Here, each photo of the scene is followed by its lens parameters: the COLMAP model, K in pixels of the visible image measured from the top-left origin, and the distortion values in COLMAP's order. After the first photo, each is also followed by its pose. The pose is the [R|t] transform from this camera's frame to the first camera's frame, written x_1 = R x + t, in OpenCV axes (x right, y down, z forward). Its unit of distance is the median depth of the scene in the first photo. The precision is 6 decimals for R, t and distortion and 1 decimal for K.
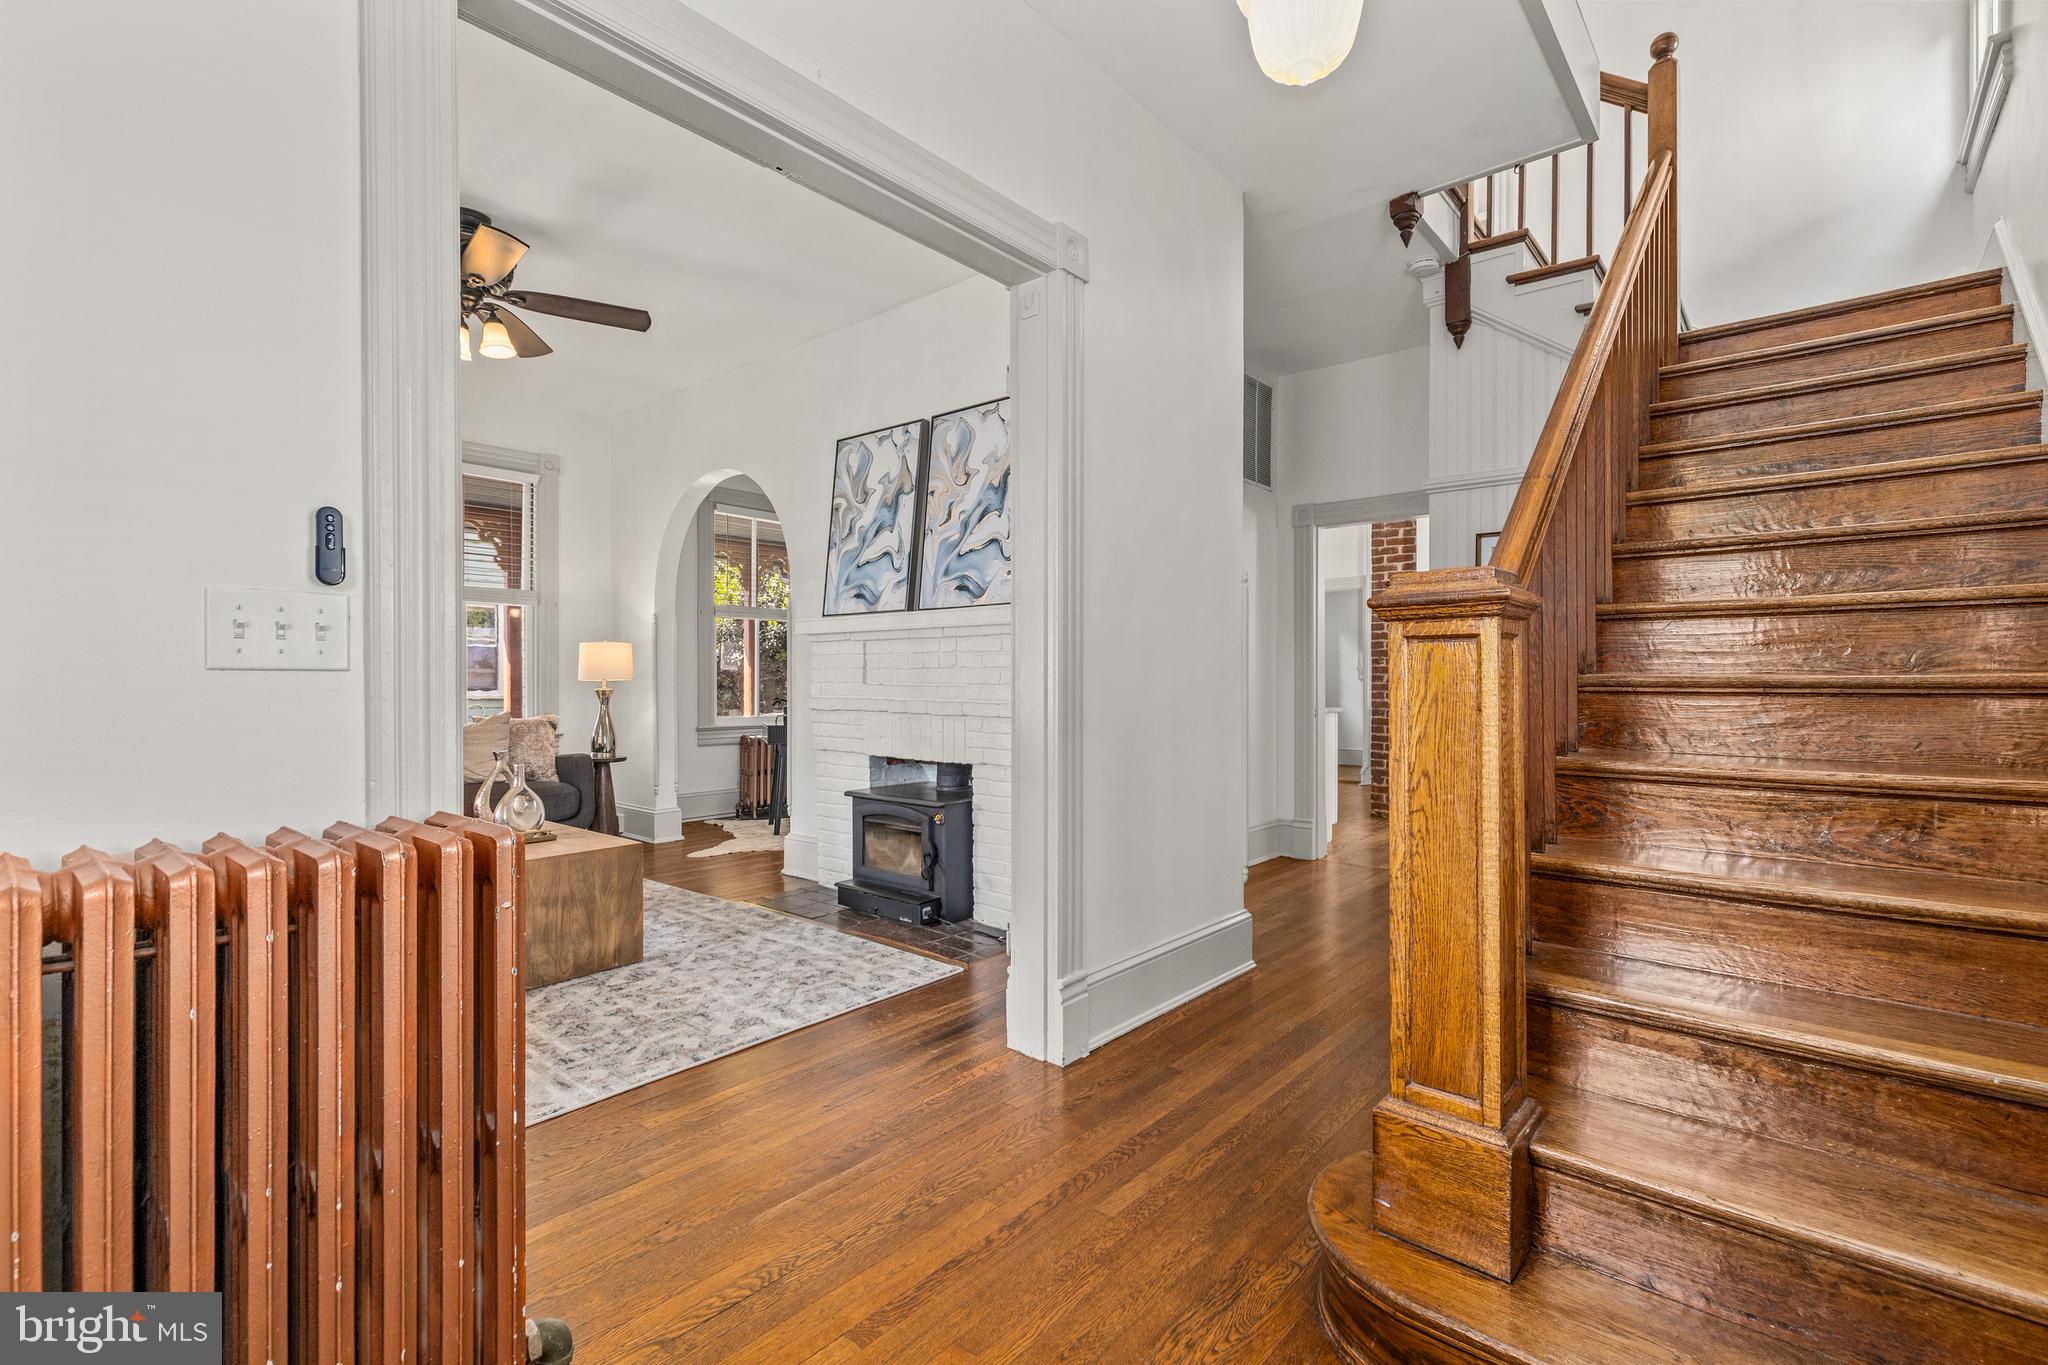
lens RADIAL K [[923.2, 0, 1029.0], [0, 923.2, 682.9], [0, 0, 1]] dist [0.002503, -0.000890]
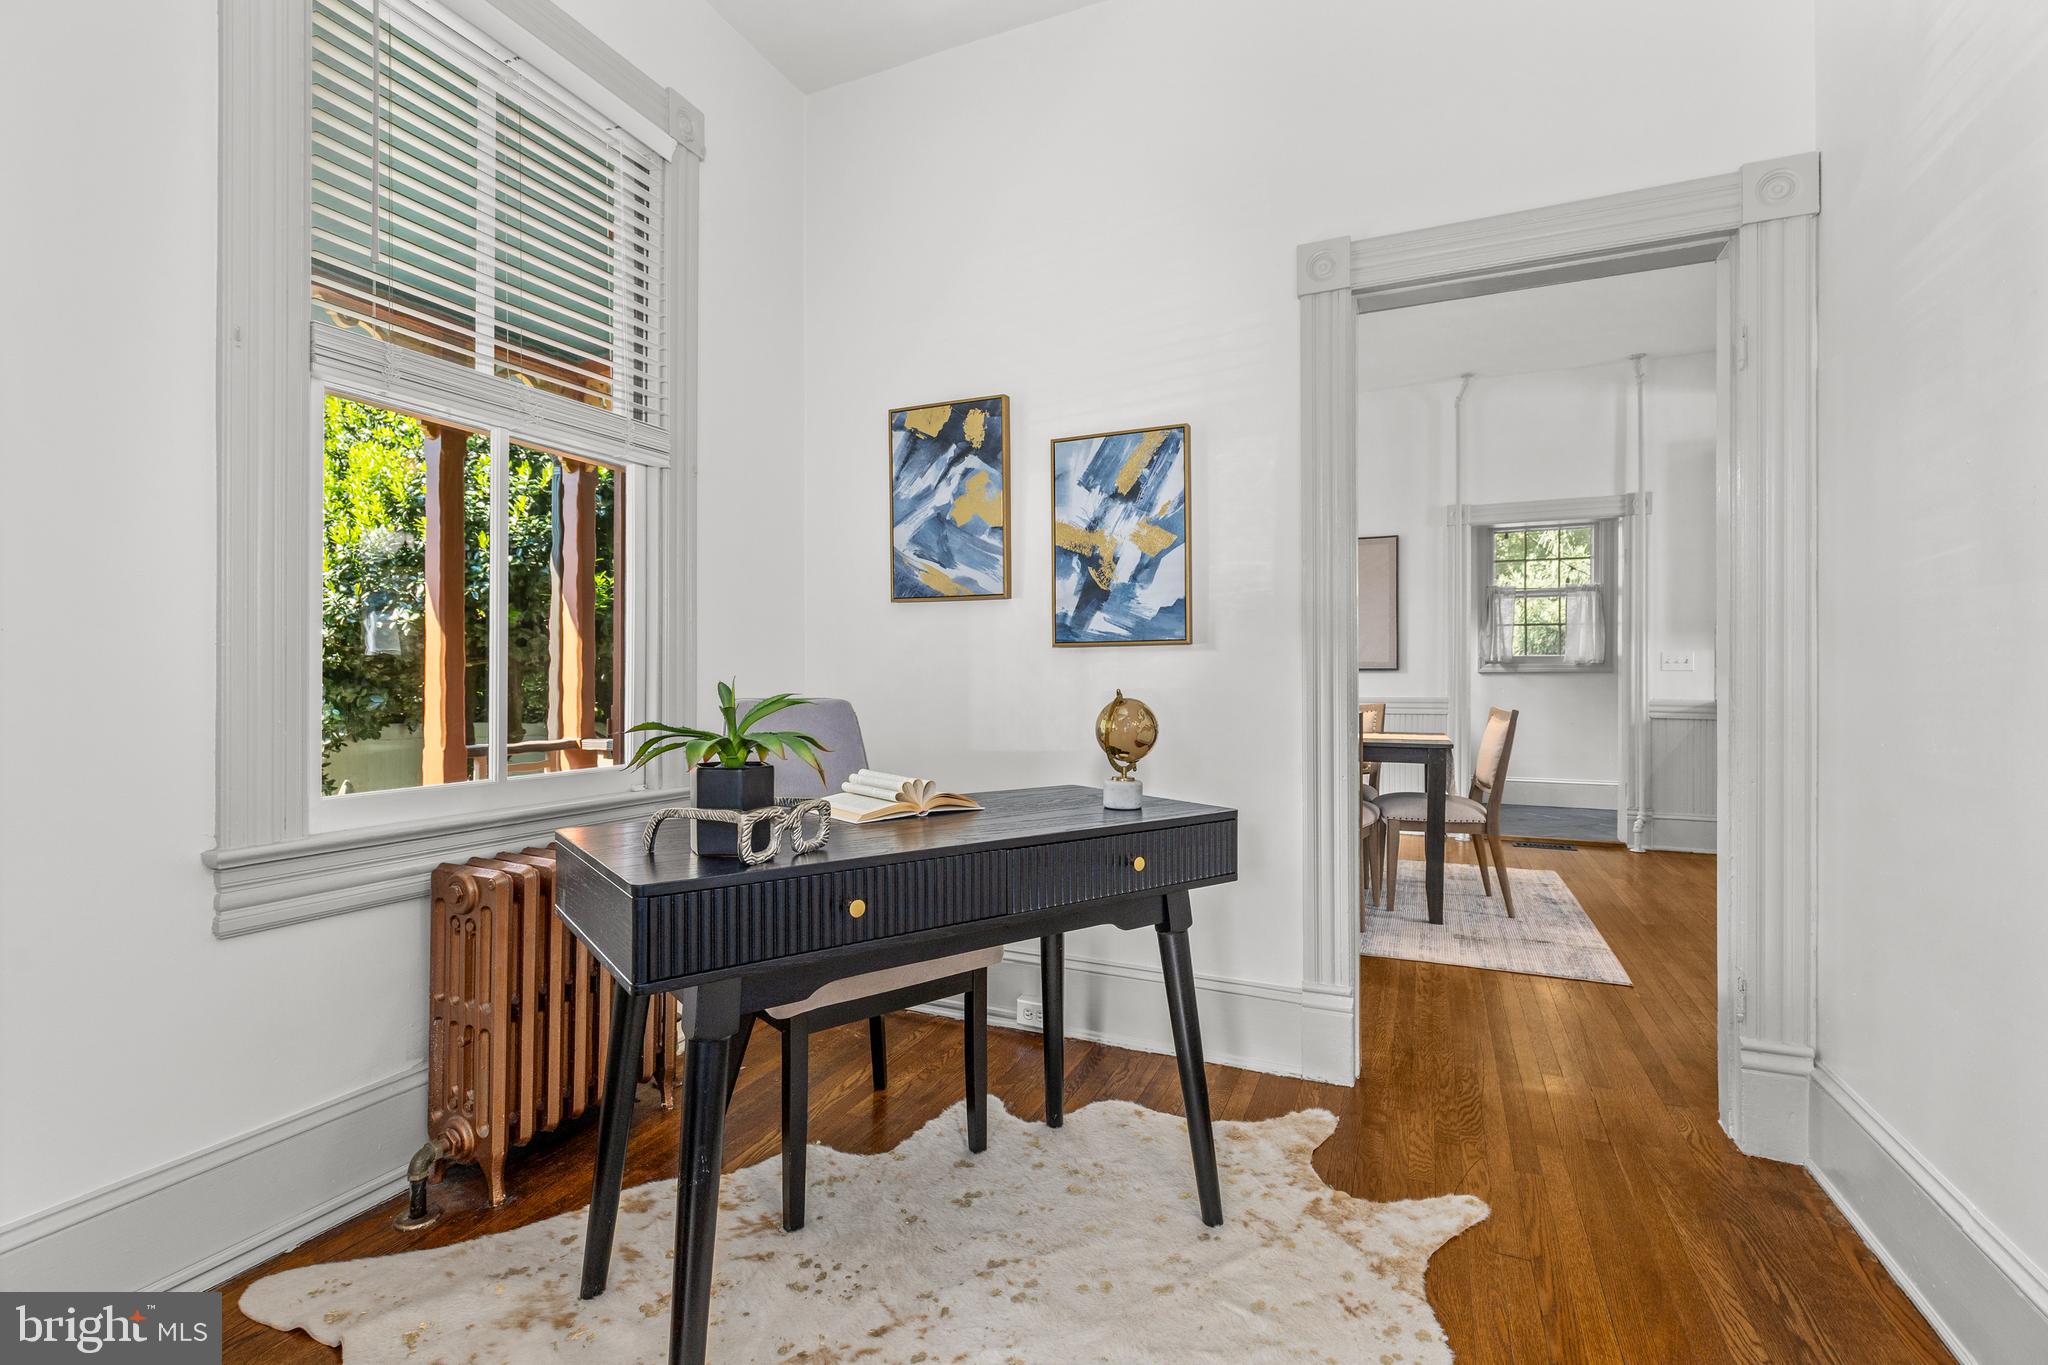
lens RADIAL K [[923.2, 0, 1008.6], [0, 923.2, 673.0], [0, 0, 1]] dist [0.002503, -0.000890]
pose [[0.961438, 0.007136, 0.274929, -0.386105], [-0.003839, 0.999914, -0.012527, 0.011834], [-0.274995, 0.010989, 0.961383, 1.191983]]
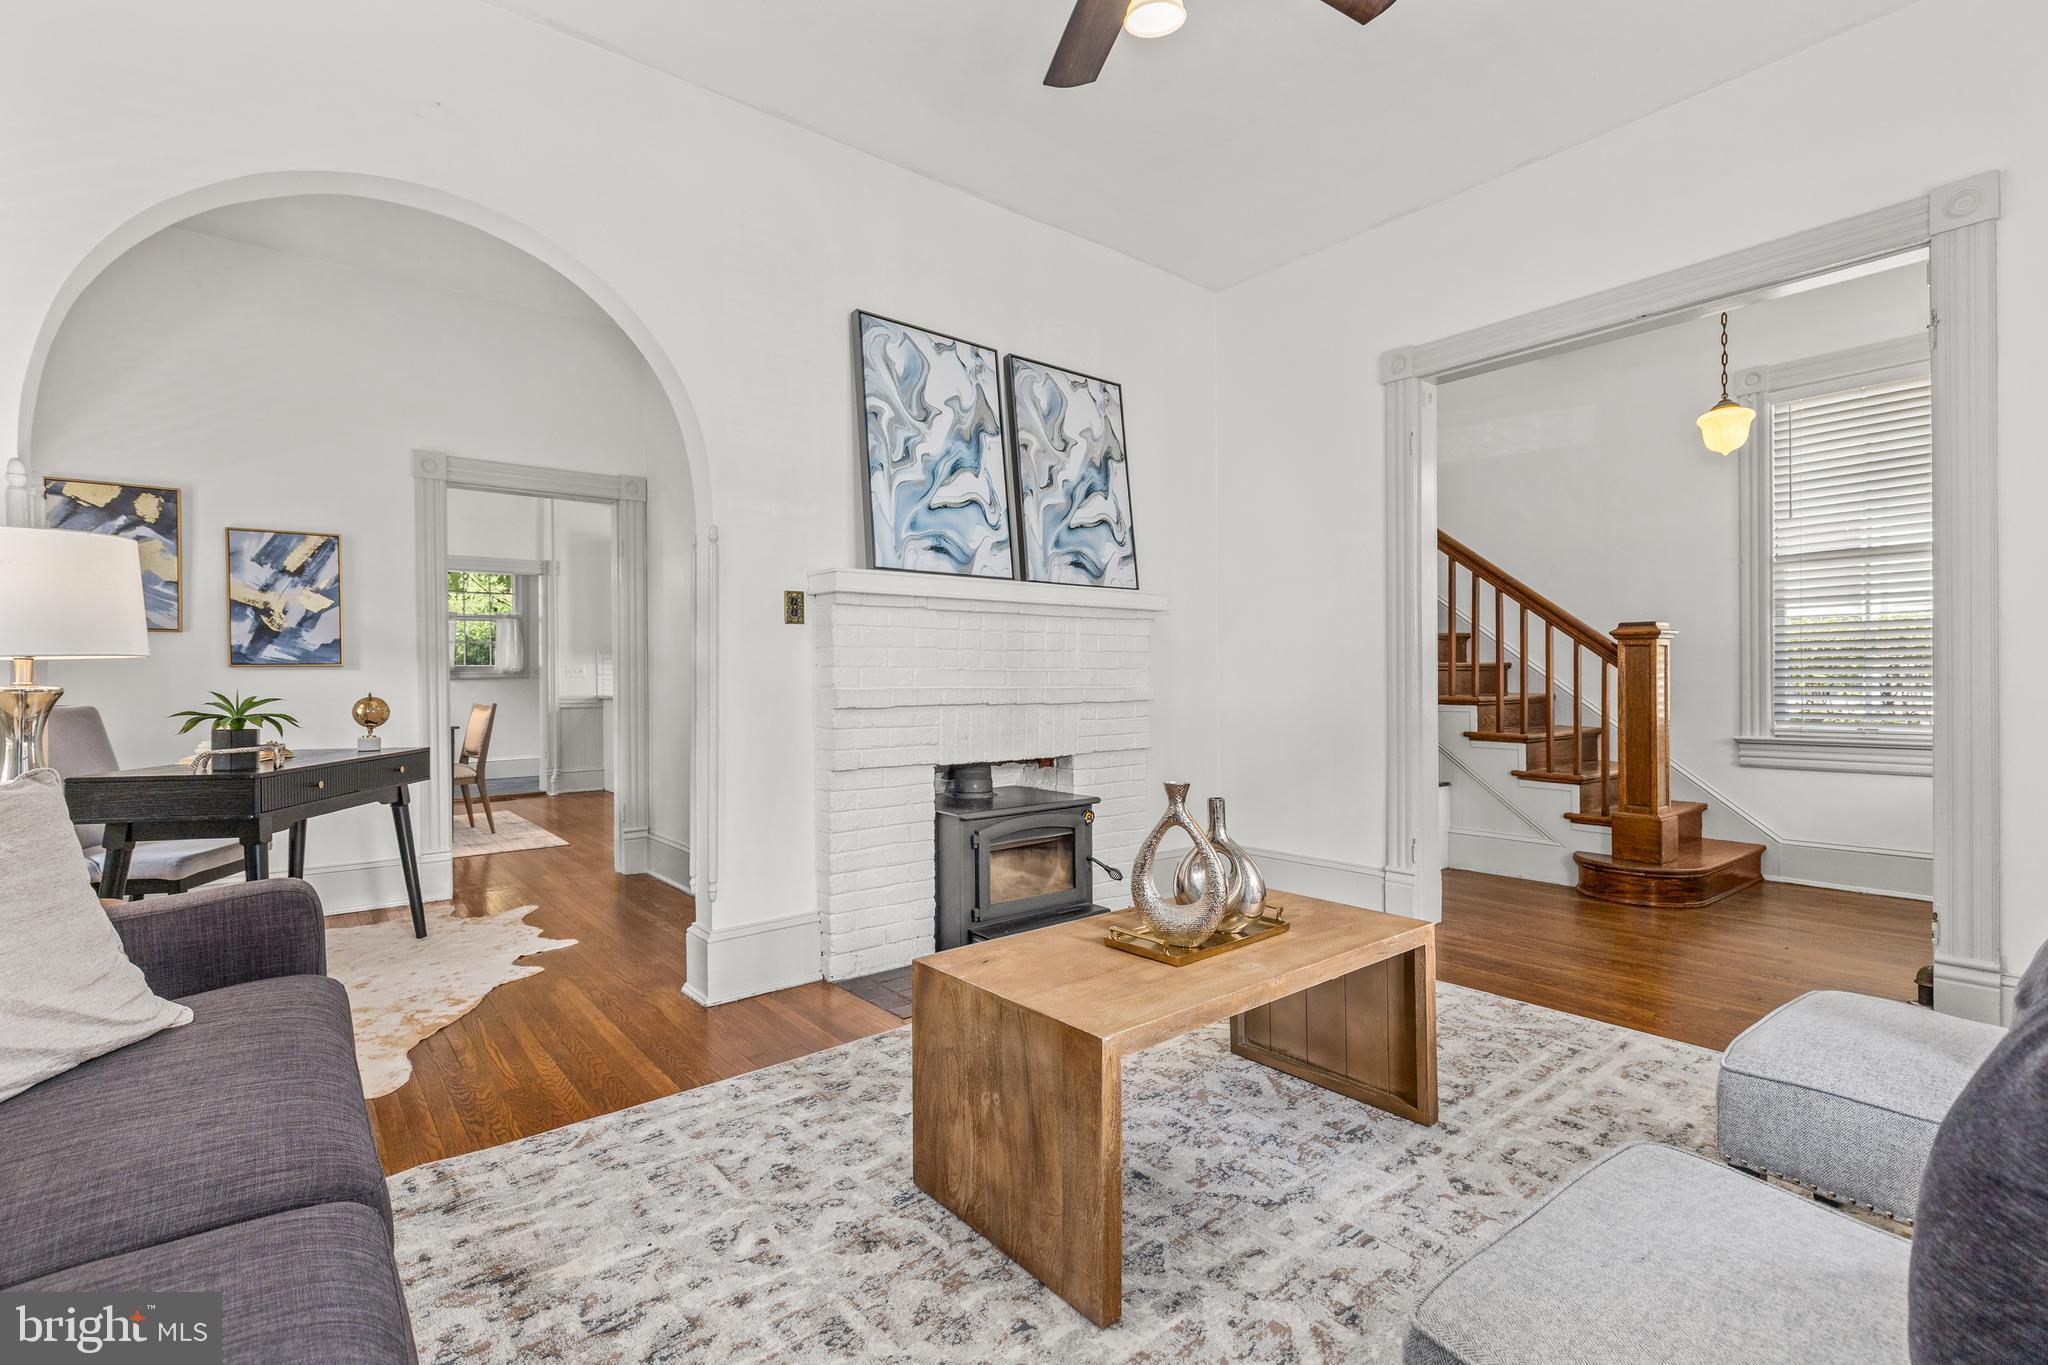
lens RADIAL K [[923.2, 0, 1027.0], [0, 923.2, 679.4], [0, 0, 1]] dist [0.002503, -0.000890]
pose [[0.183530, -0.000627, 0.983014, -0.935780], [0.014400, 0.999894, -0.002051, 0.012106], [-0.982909, 0.014532, 0.183520, 0.834891]]
